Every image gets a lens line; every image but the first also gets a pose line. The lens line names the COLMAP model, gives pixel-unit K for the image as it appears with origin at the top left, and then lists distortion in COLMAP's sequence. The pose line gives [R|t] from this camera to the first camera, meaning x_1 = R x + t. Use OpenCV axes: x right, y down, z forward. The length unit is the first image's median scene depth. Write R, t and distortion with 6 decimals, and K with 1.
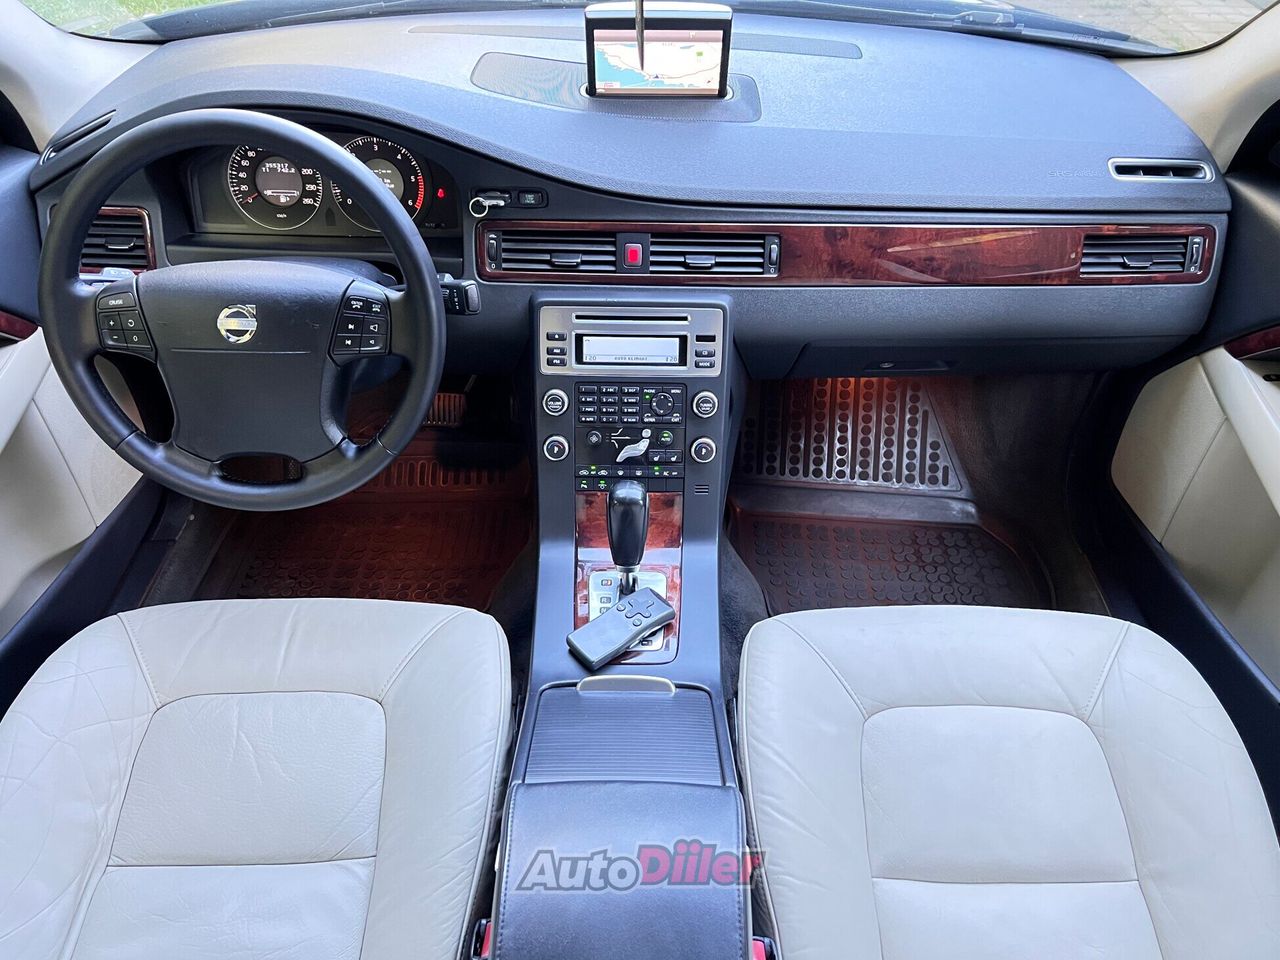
lens RADIAL K [[969.7, 0, 638.7], [0, 969.7, 485.2], [0, 0, 1]] dist [0.054538, 0.002404]
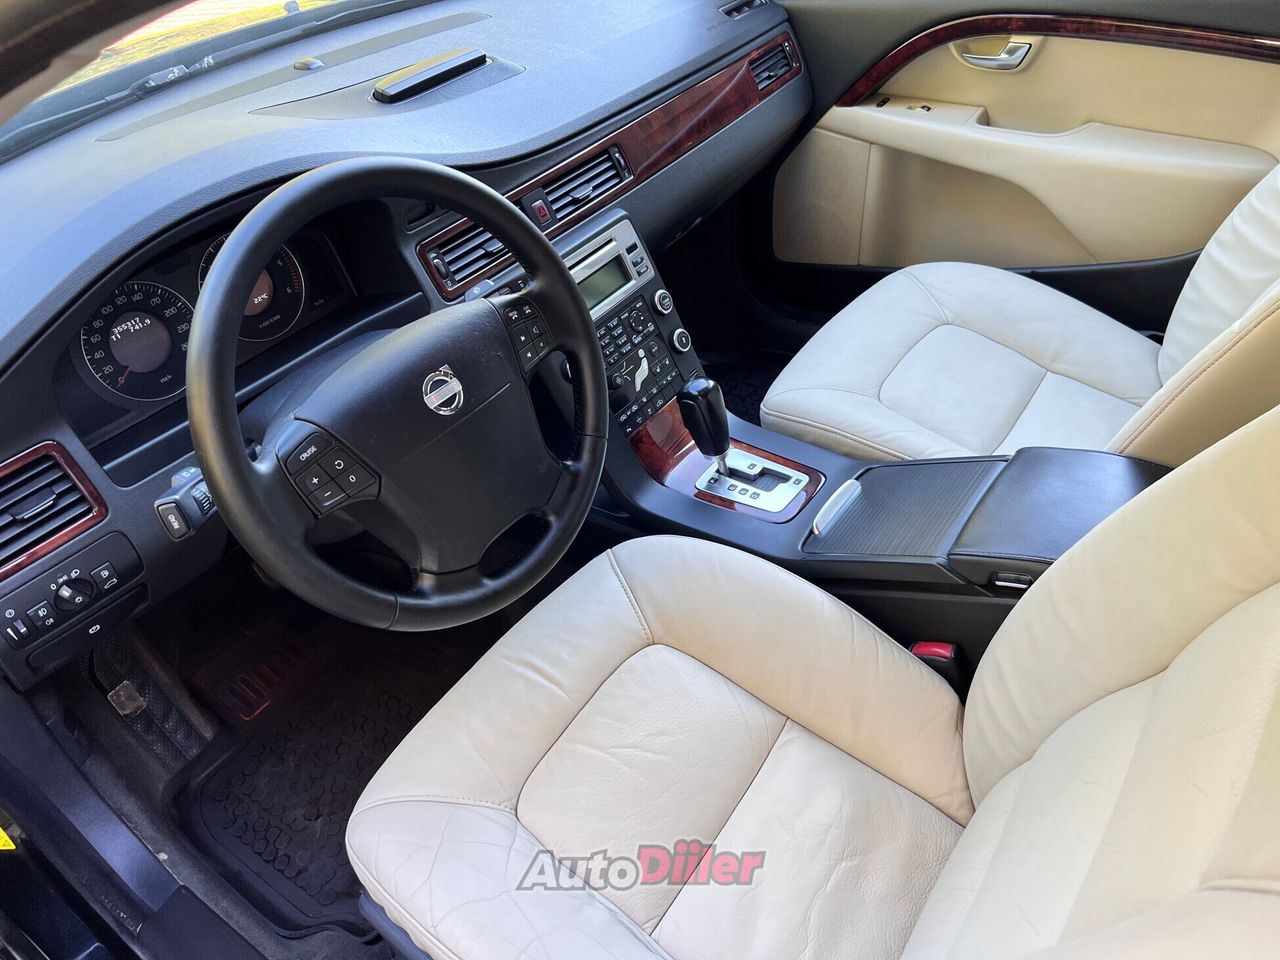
lens RADIAL K [[969.7, 0, 638.3], [0, 969.7, 477.1], [0, 0, 1]] dist [0.054538, 0.002404]
pose [[0.587933, -0.561766, 0.582025, -0.691522], [0.607066, 0.781951, 0.141504, -0.100770], [-0.534607, 0.270133, 0.800764, 0.199917]]
